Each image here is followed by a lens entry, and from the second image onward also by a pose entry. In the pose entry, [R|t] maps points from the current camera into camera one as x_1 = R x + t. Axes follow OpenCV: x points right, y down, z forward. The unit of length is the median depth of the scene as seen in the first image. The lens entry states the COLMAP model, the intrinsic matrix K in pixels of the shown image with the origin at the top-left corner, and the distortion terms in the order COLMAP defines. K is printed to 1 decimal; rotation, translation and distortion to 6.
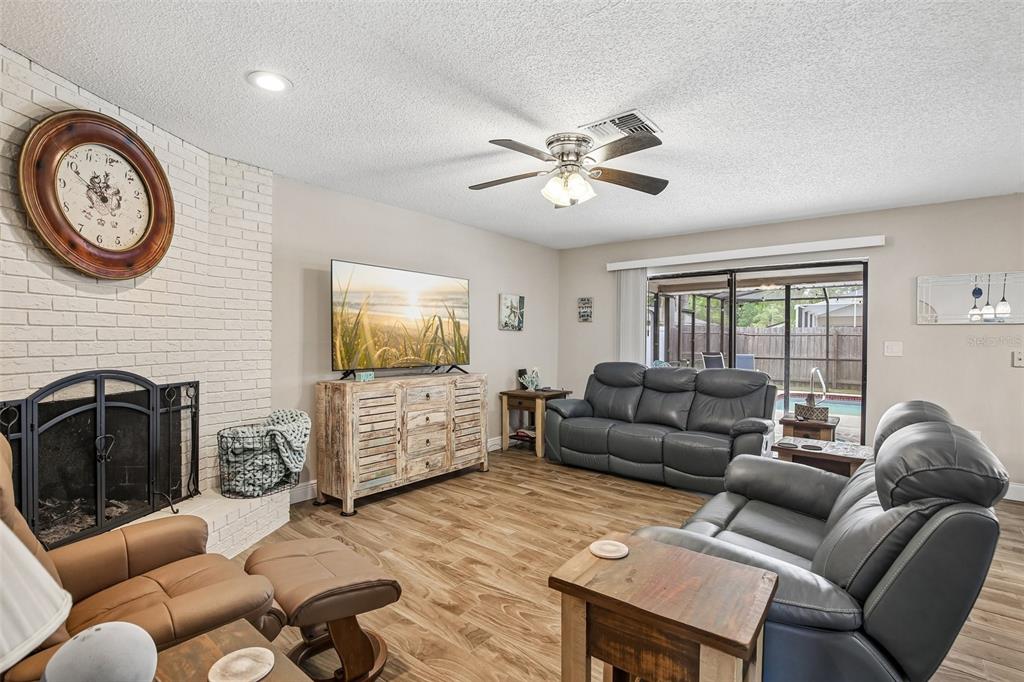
lens RADIAL K [[477.9, 0, 512.0], [0, 477.9, 341.0], [0, 0, 1]] dist [-0.042192, 0.000064]
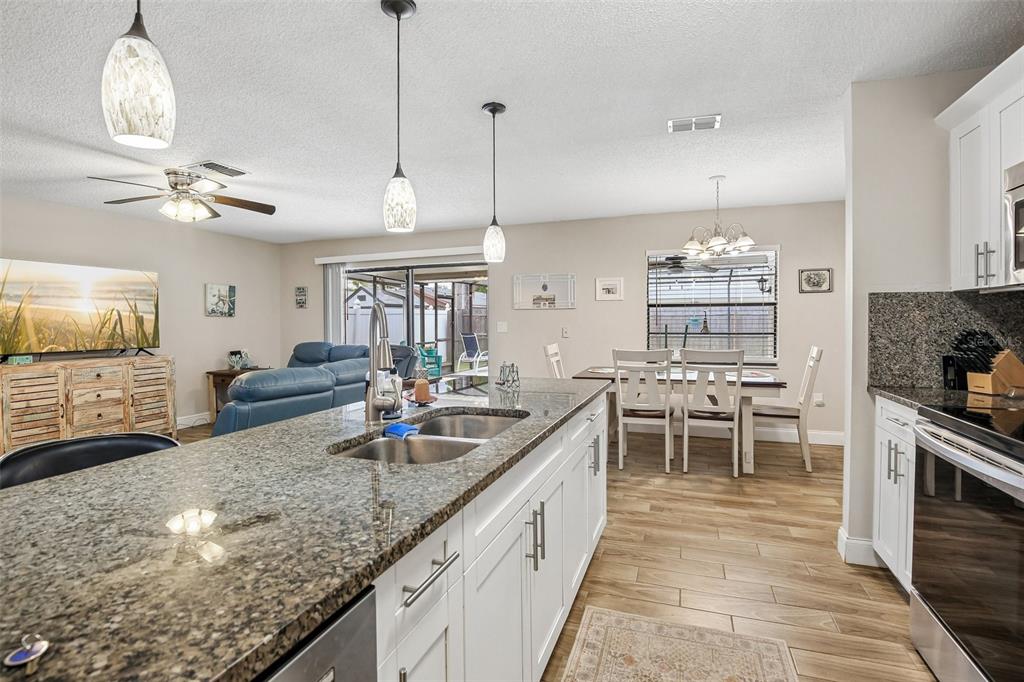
lens RADIAL K [[484.7, 0, 508.6], [0, 484.7, 327.7], [0, 0, 1]] dist [-0.023077, 0.000636]
pose [[0.952126, -0.017410, 0.305211, 0.413874], [0.014562, 0.999827, 0.011604, 0.001208], [-0.305360, -0.006604, 0.952214, -0.388992]]
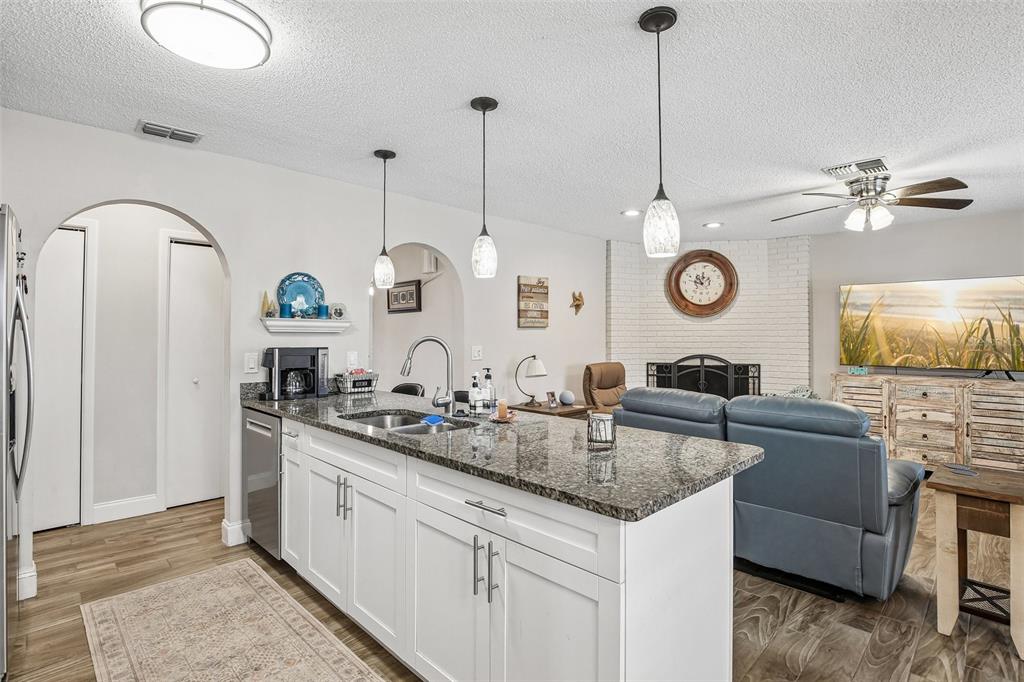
lens RADIAL K [[504.8, 0, 511.6], [0, 504.8, 326.1], [0, 0, 1]] dist [-0.002416, -0.000399]
pose [[-0.123979, -0.026425, -0.991933, 1.095841], [-0.005793, 0.999648, -0.025906, -0.006379], [0.992268, 0.002534, -0.124088, 0.201031]]
